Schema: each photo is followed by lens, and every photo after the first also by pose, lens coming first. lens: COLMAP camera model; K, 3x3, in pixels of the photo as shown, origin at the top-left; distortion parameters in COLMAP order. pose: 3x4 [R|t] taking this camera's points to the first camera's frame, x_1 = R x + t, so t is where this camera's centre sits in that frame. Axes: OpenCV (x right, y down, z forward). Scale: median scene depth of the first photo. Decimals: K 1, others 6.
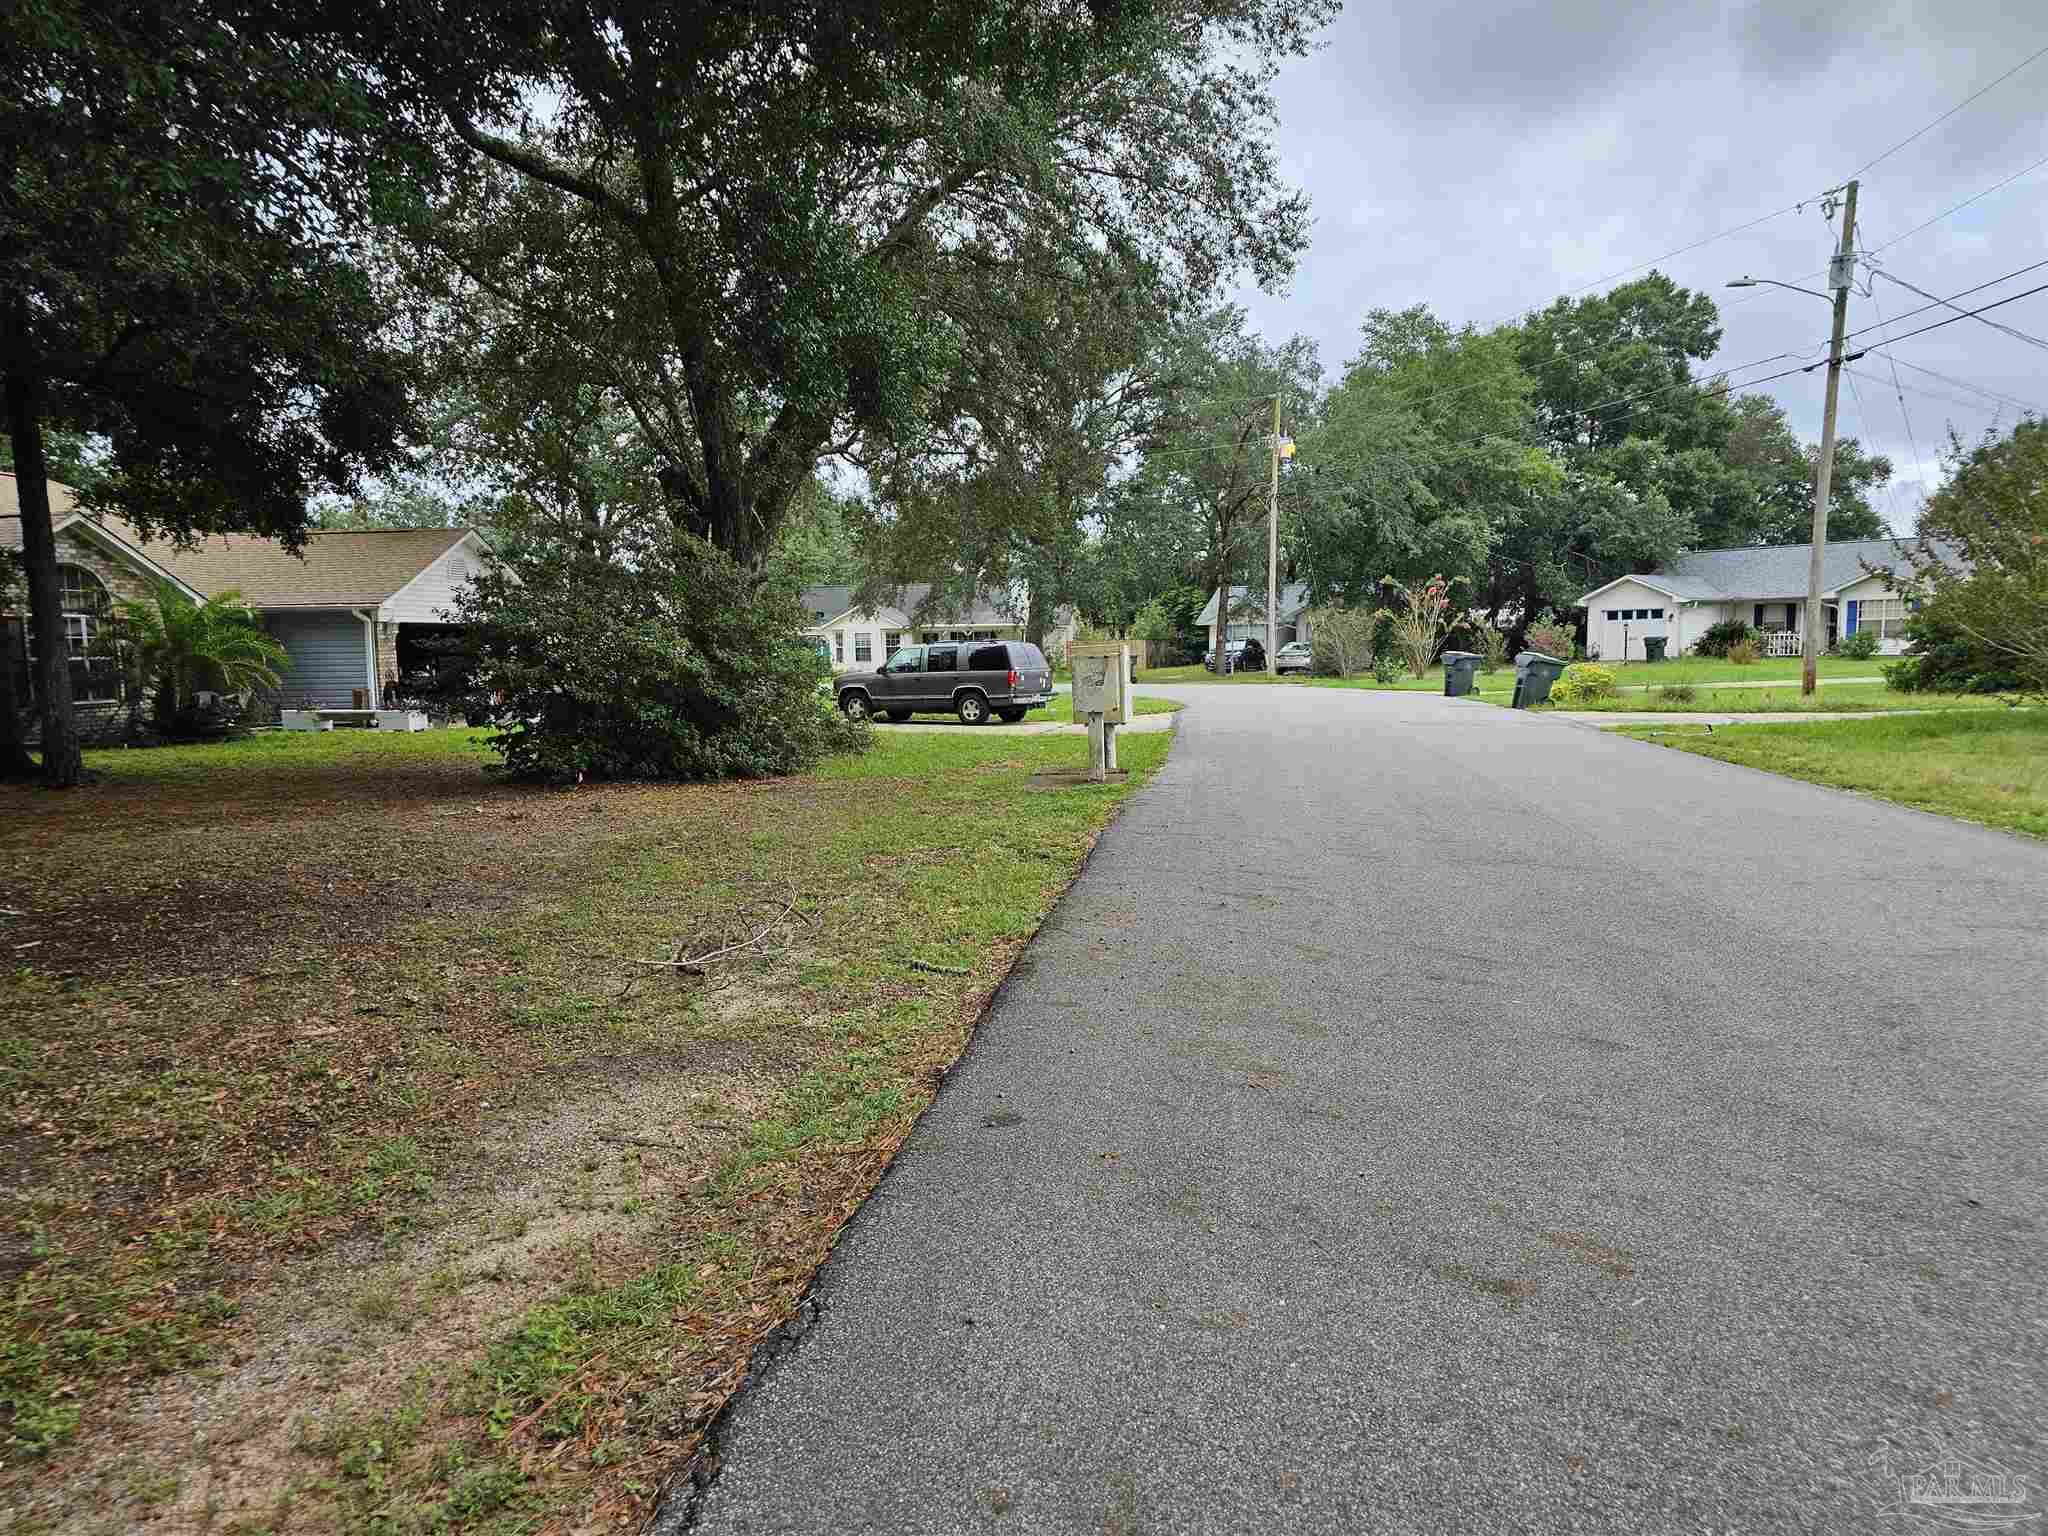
lens RADIAL K [[1389.6, 0, 1024.0], [0, 1389.6, 768.4], [0, 0, 1]] dist [0.000209, -0.002550]
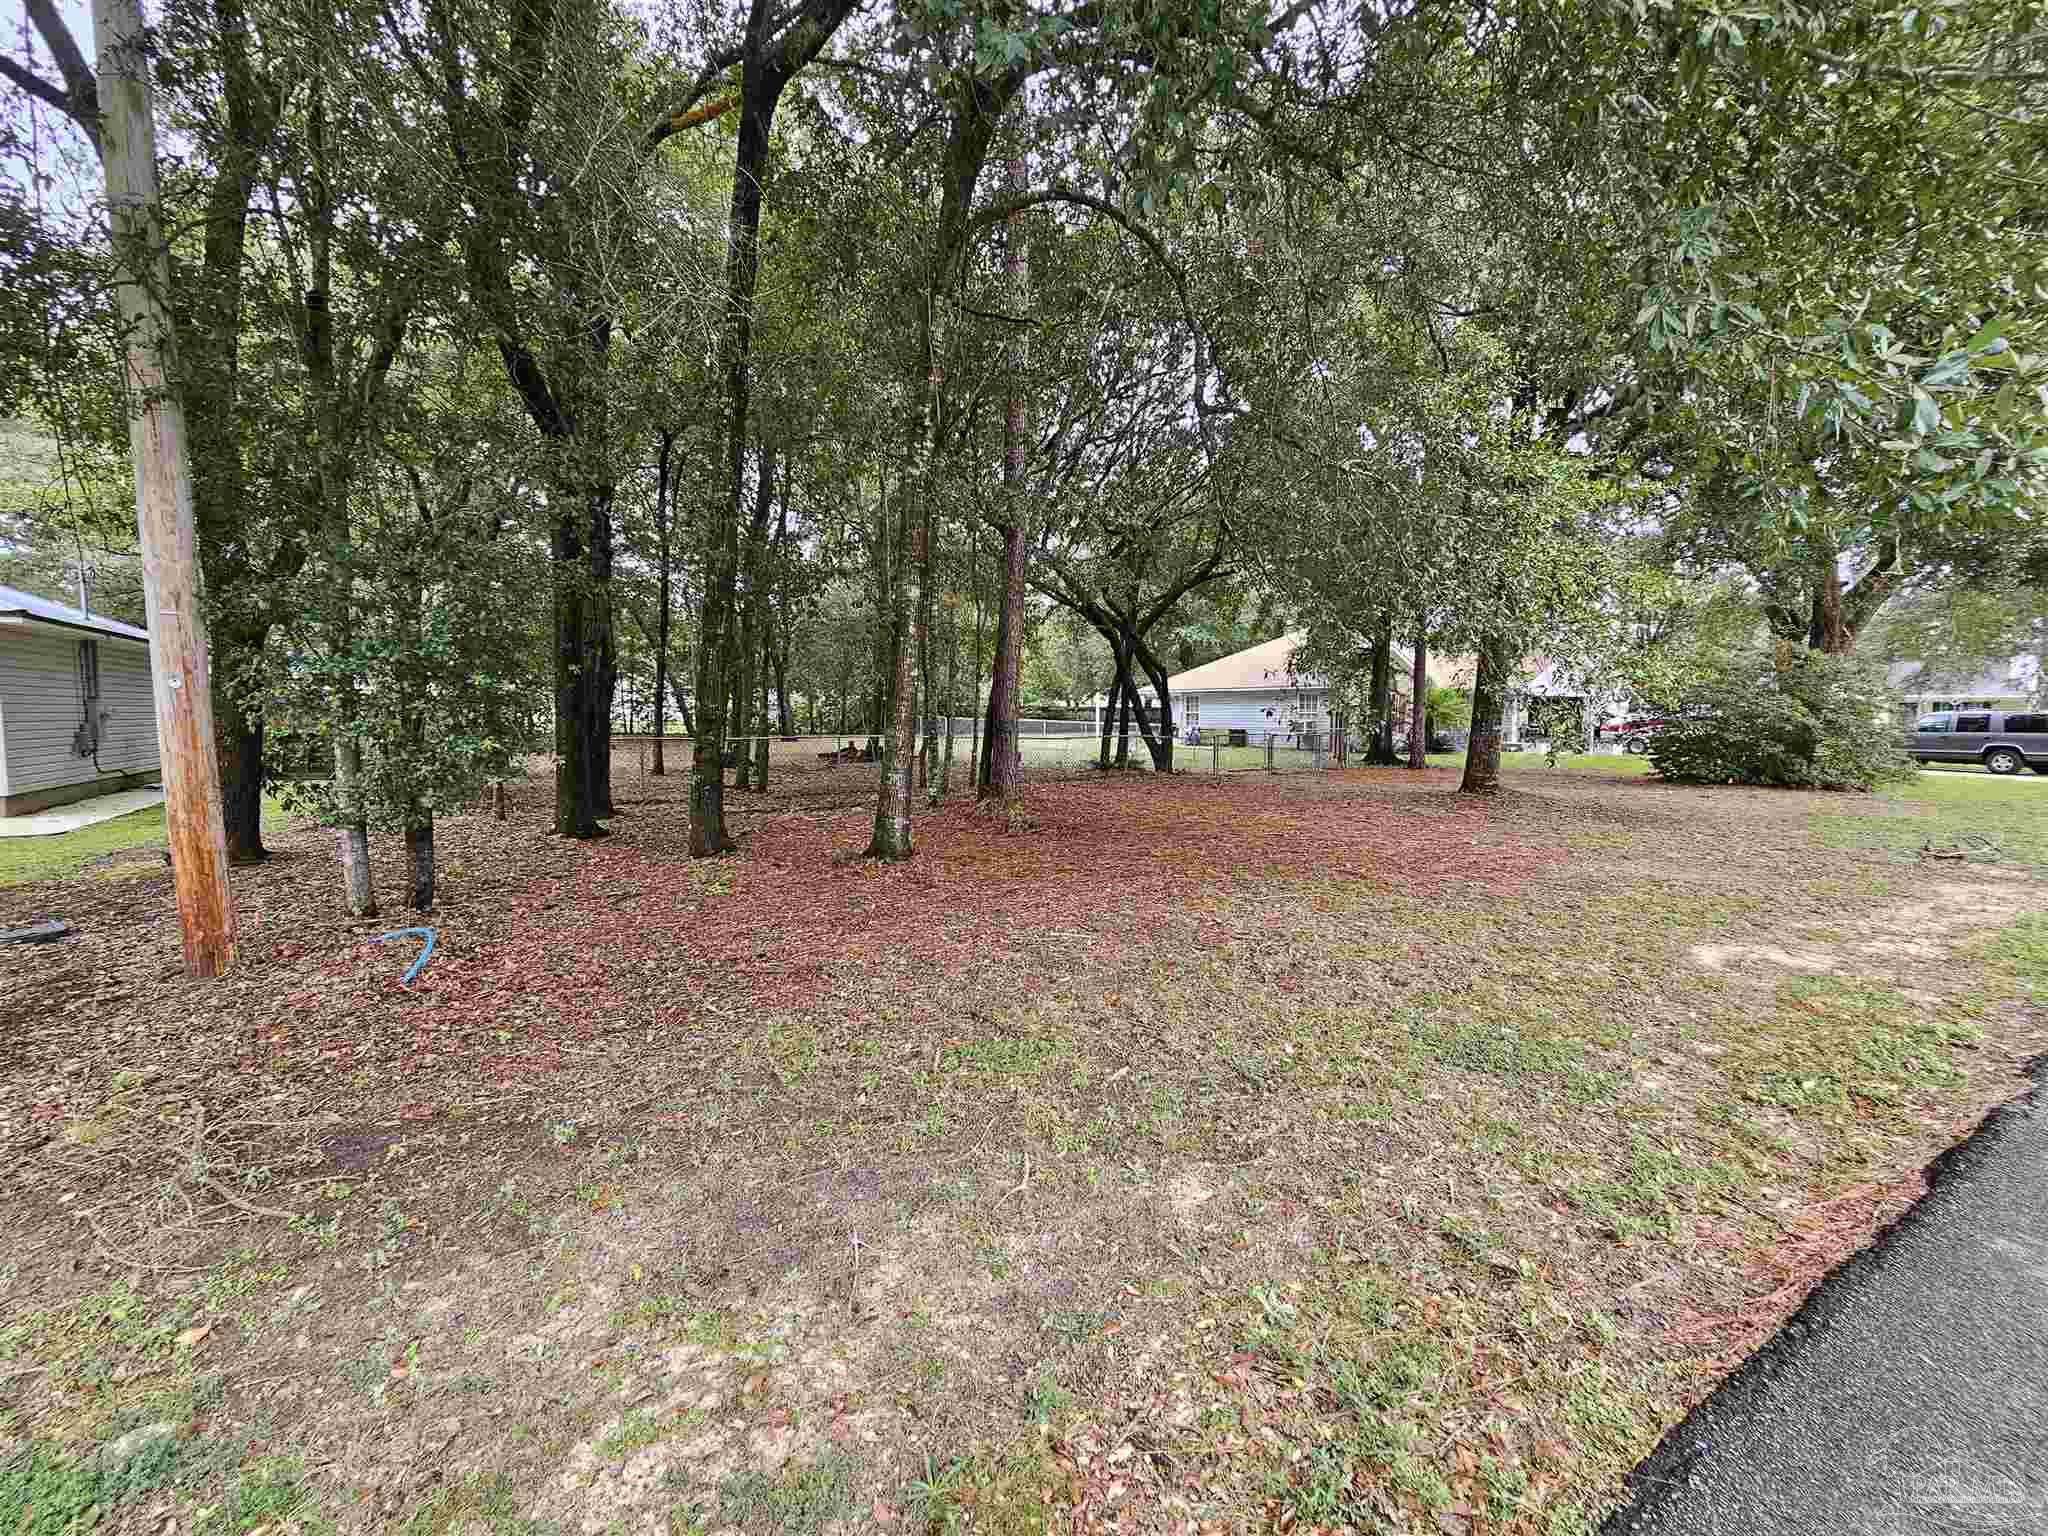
lens RADIAL K [[822.7, 0, 1024.1], [0, 822.7, 764.8], [0, 0, 1]] dist [0.000000, -0.000009]
pose [[0.640914, 0.060124, -0.765254, -0.035650], [-0.075945, 0.997003, 0.014727, 0.017666], [0.763846, 0.048679, 0.643560, -0.184986]]
